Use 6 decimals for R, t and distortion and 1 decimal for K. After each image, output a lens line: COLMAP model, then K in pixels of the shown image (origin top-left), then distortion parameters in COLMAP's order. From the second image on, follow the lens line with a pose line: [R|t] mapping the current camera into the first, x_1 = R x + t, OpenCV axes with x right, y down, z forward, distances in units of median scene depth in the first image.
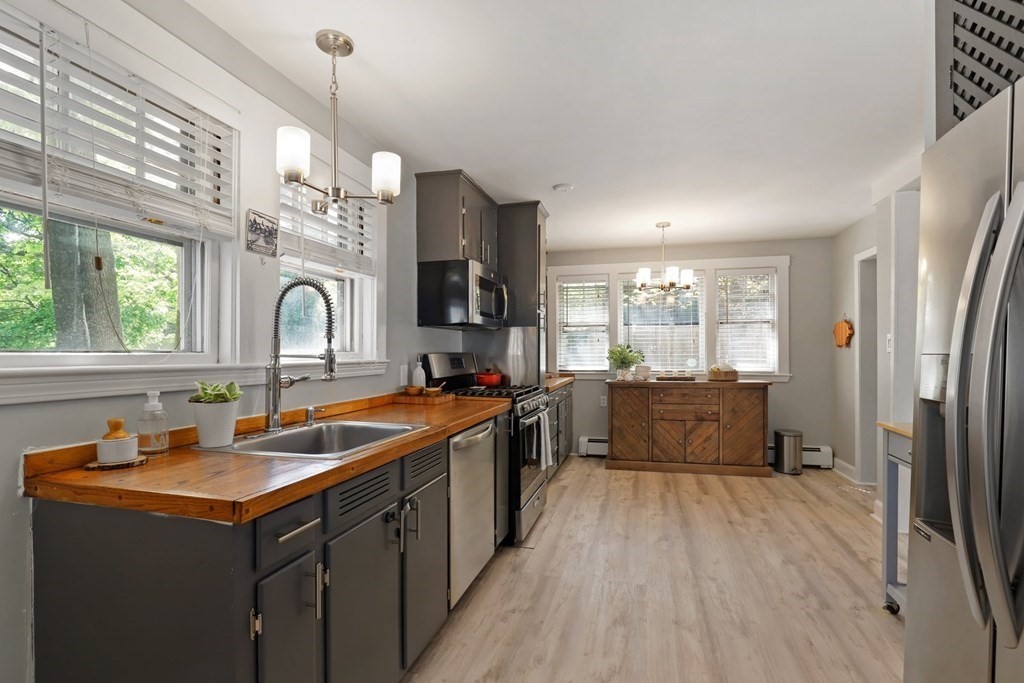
lens RADIAL K [[475.9, 0, 515.7], [0, 475.9, 350.7], [0, 0, 1]] dist [-0.016666, 0.004124]
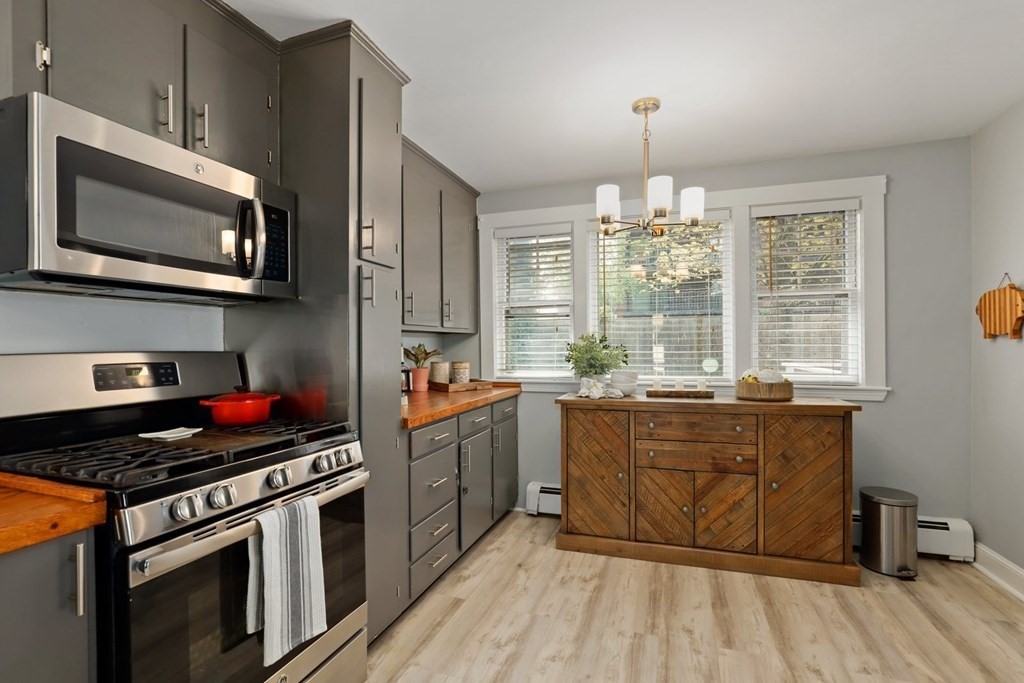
lens RADIAL K [[475.9, 0, 514.3], [0, 475.9, 344.3], [0, 0, 1]] dist [-0.016666, 0.004124]
pose [[0.997555, -0.001783, -0.069866, 0.204411], [0.001597, 0.999995, -0.002722, -0.000698], [0.069870, 0.002604, 0.997553, 0.474360]]
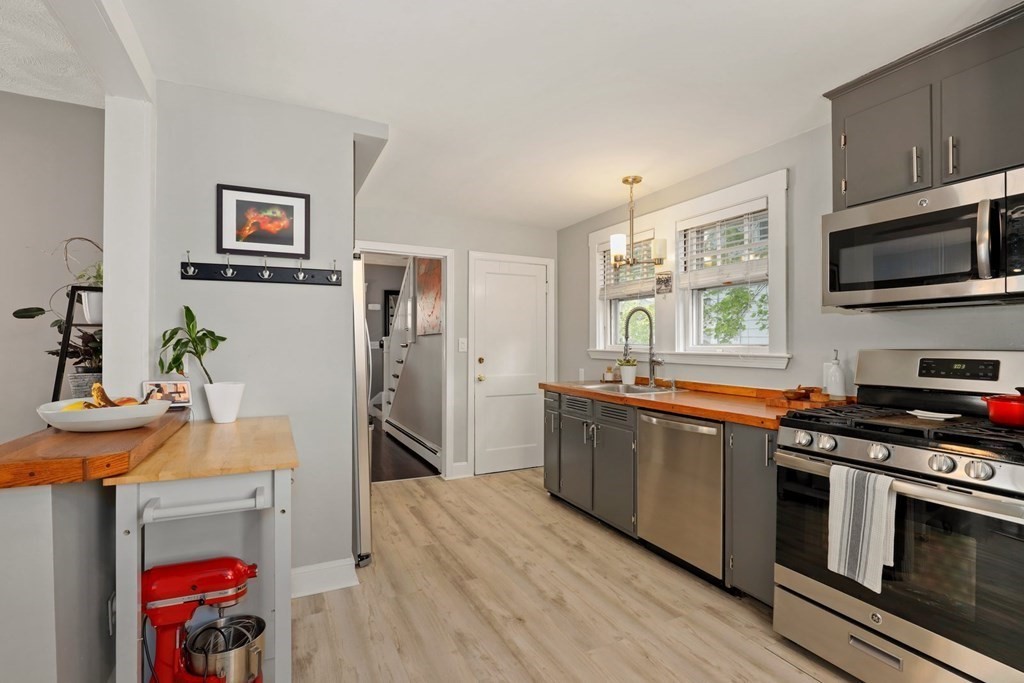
lens RADIAL K [[475.9, 0, 512.4], [0, 475.9, 345.0], [0, 0, 1]] dist [-0.016666, 0.004124]
pose [[-0.744729, 0.003523, -0.667358, 0.502052], [0.000716, 0.999990, 0.004481, -0.003392], [0.667367, 0.002859, -0.744724, 0.857288]]
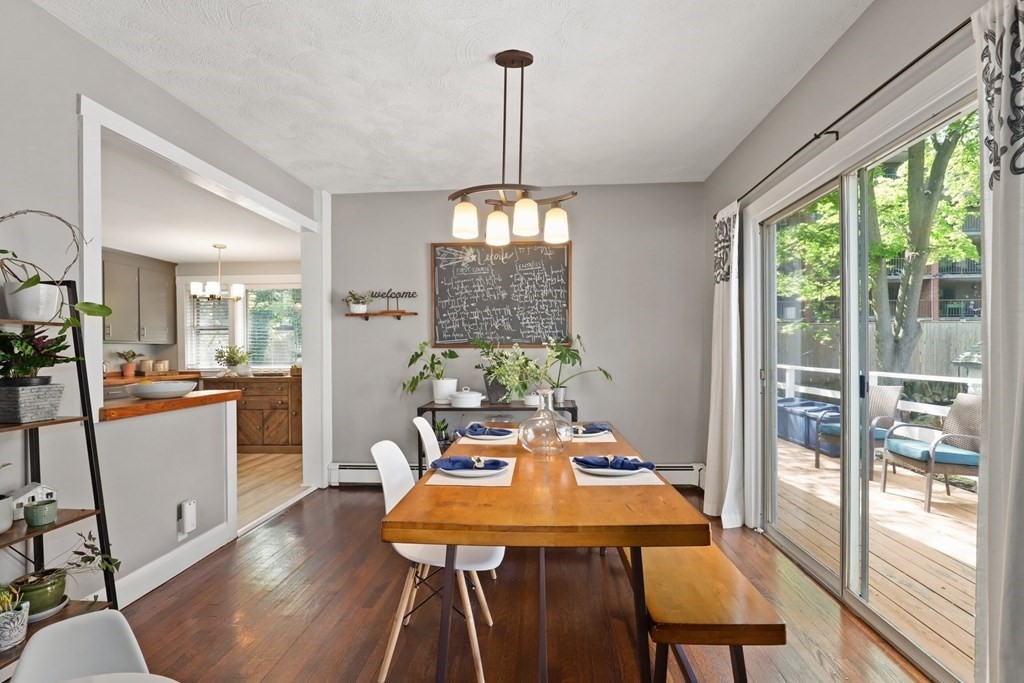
lens RADIAL K [[475.9, 0, 491.3], [0, 475.9, 351.7], [0, 0, 1]] dist [-0.016666, 0.004124]
pose [[0.986218, -0.001900, 0.165441, 0.801248], [0.001777, 0.999998, 0.000893, 0.001639], [-0.165442, -0.000587, 0.986219, -0.299038]]
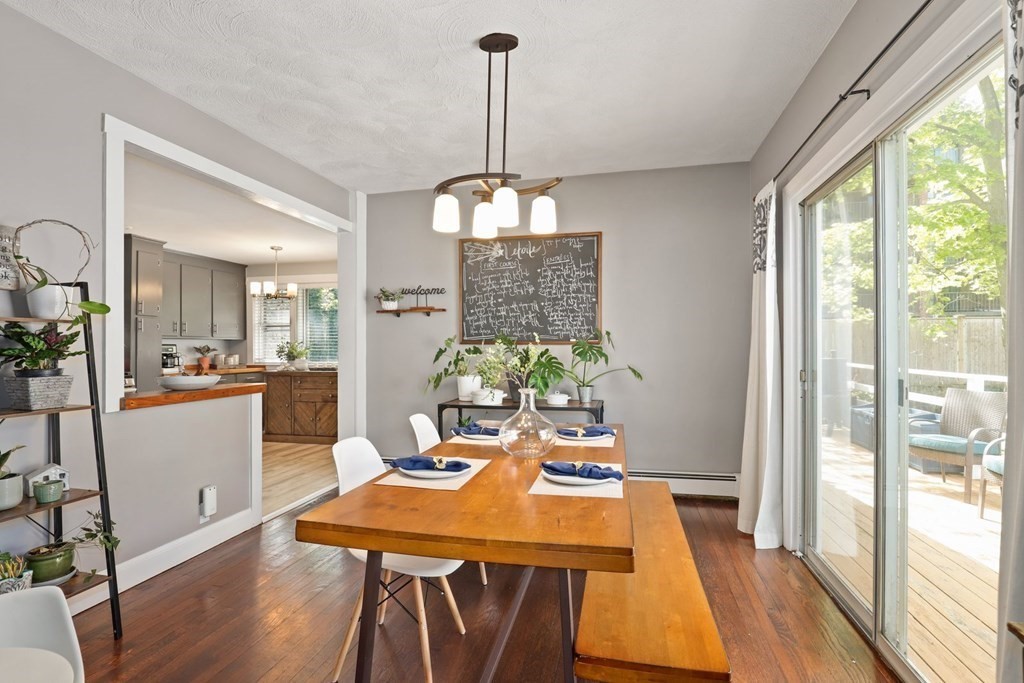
lens RADIAL K [[475.9, 0, 494.4], [0, 475.9, 346.2], [0, 0, 1]] dist [-0.016666, 0.004124]
pose [[0.999989, 0.003627, 0.002893, 0.910762], [-0.003617, 0.999988, -0.003428, 0.001505], [-0.002906, 0.003417, 0.999990, -0.286692]]
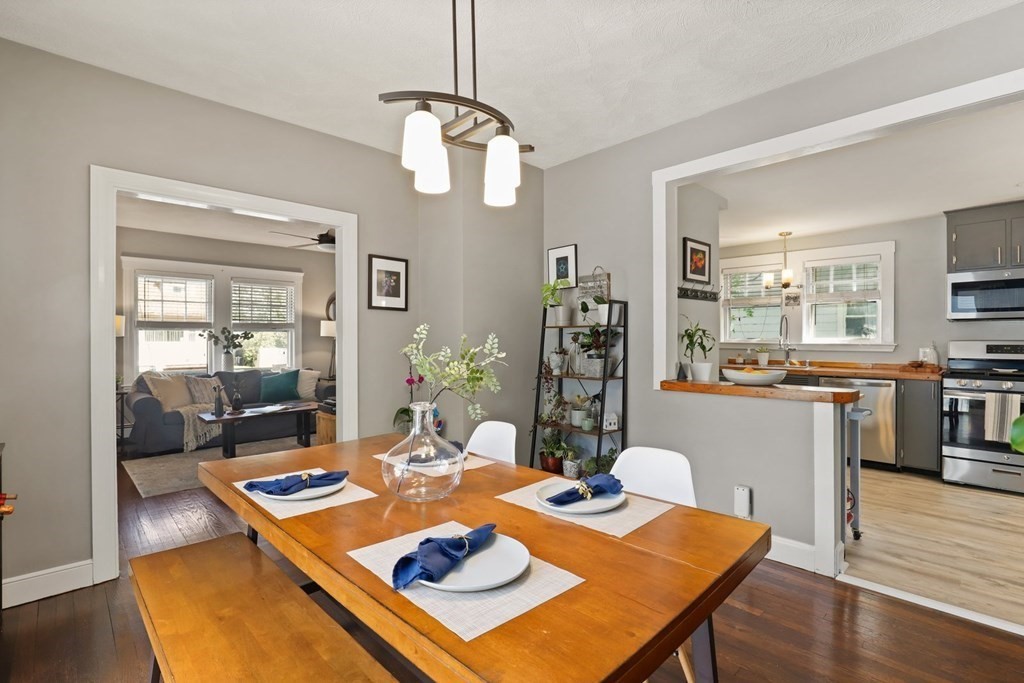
lens RADIAL K [[475.9, 0, 511.8], [0, 475.9, 340.4], [0, 0, 1]] dist [-0.016666, 0.004124]
pose [[-0.513276, 0.005858, -0.858203, 1.237740], [0.001034, 0.999980, 0.006207, -0.004156], [0.858223, 0.002298, -0.513272, 0.433173]]
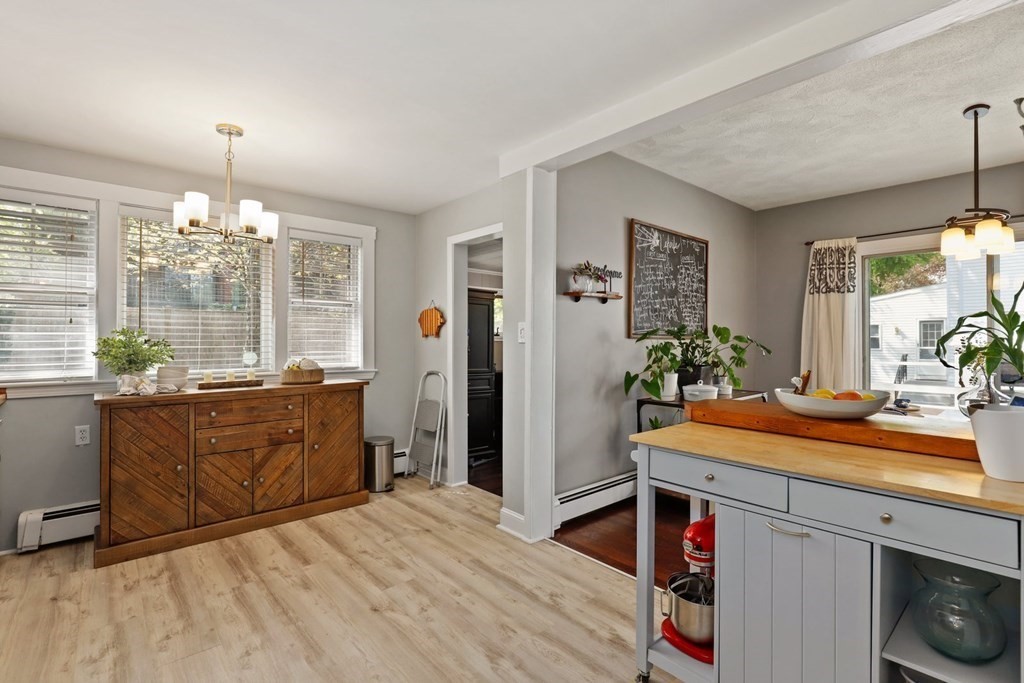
lens RADIAL K [[475.9, 0, 508.2], [0, 475.9, 337.4], [0, 0, 1]] dist [-0.016666, 0.004124]
pose [[0.562812, 0.008110, 0.826545, 0.019073], [0.000214, 0.999950, -0.009958, 0.001694], [-0.826585, 0.005782, 0.562782, 0.382988]]
